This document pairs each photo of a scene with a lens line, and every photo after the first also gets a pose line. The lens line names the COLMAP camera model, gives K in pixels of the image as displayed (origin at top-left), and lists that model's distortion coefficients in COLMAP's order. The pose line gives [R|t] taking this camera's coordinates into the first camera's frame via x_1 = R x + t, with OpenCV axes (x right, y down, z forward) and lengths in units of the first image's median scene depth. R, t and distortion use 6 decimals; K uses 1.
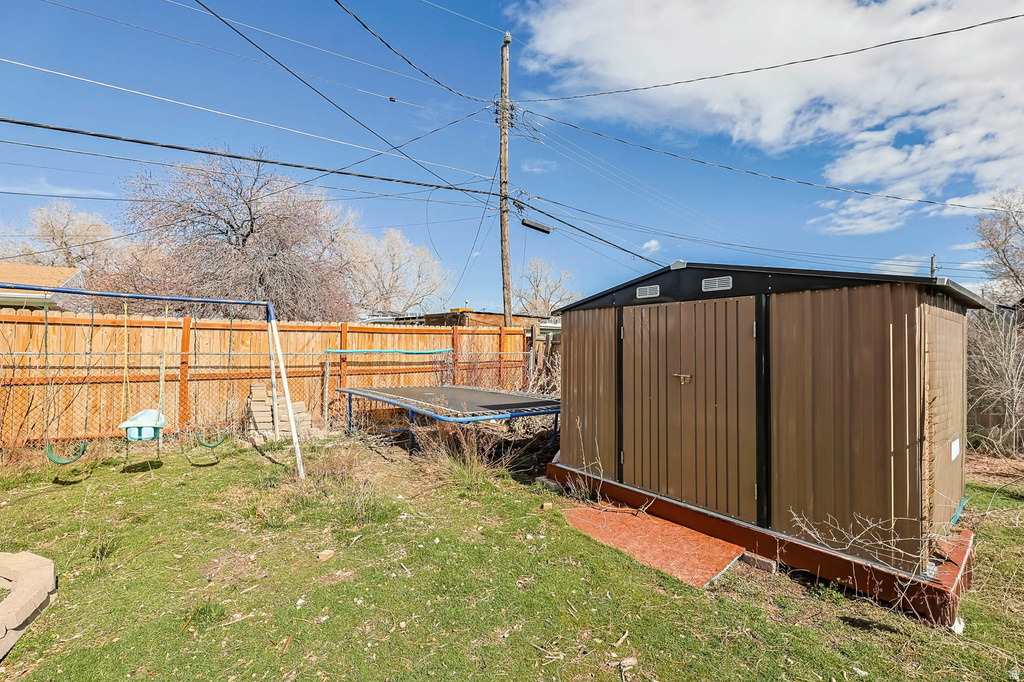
lens RADIAL K [[432.8, 0, 508.4], [0, 432.8, 345.2], [0, 0, 1]] dist [0.000462, -0.002255]
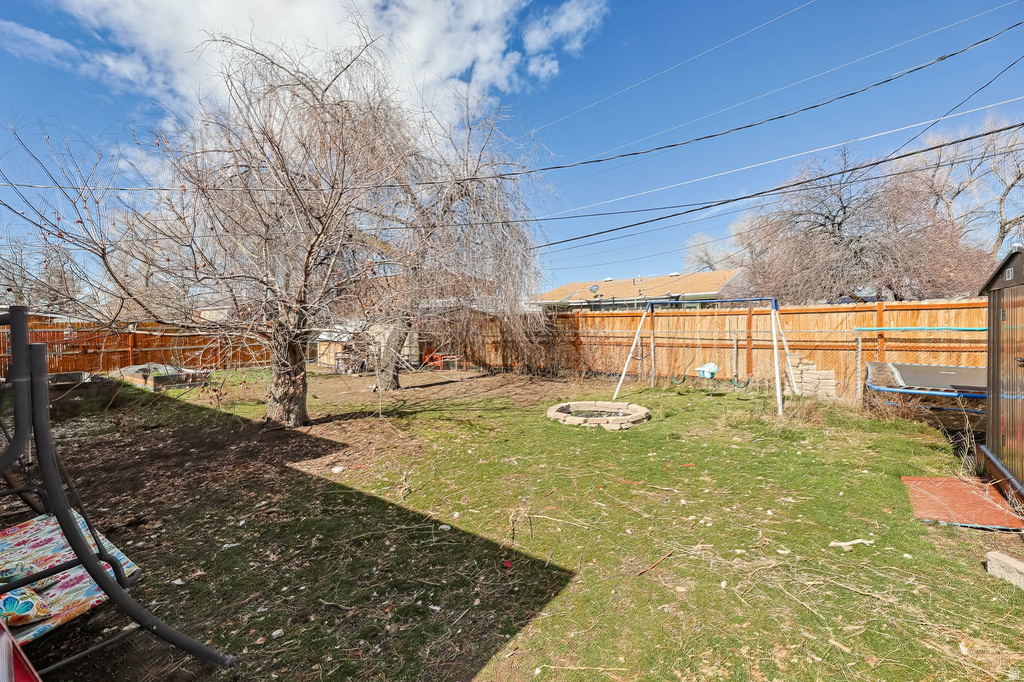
lens RADIAL K [[432.8, 0, 509.2], [0, 432.8, 340.1], [0, 0, 1]] dist [0.000462, -0.002255]
pose [[0.228407, 0.023157, -0.973290, 0.461148], [0.028632, 0.999125, 0.030491, -0.016548], [0.973145, -0.034831, 0.227544, -0.153015]]
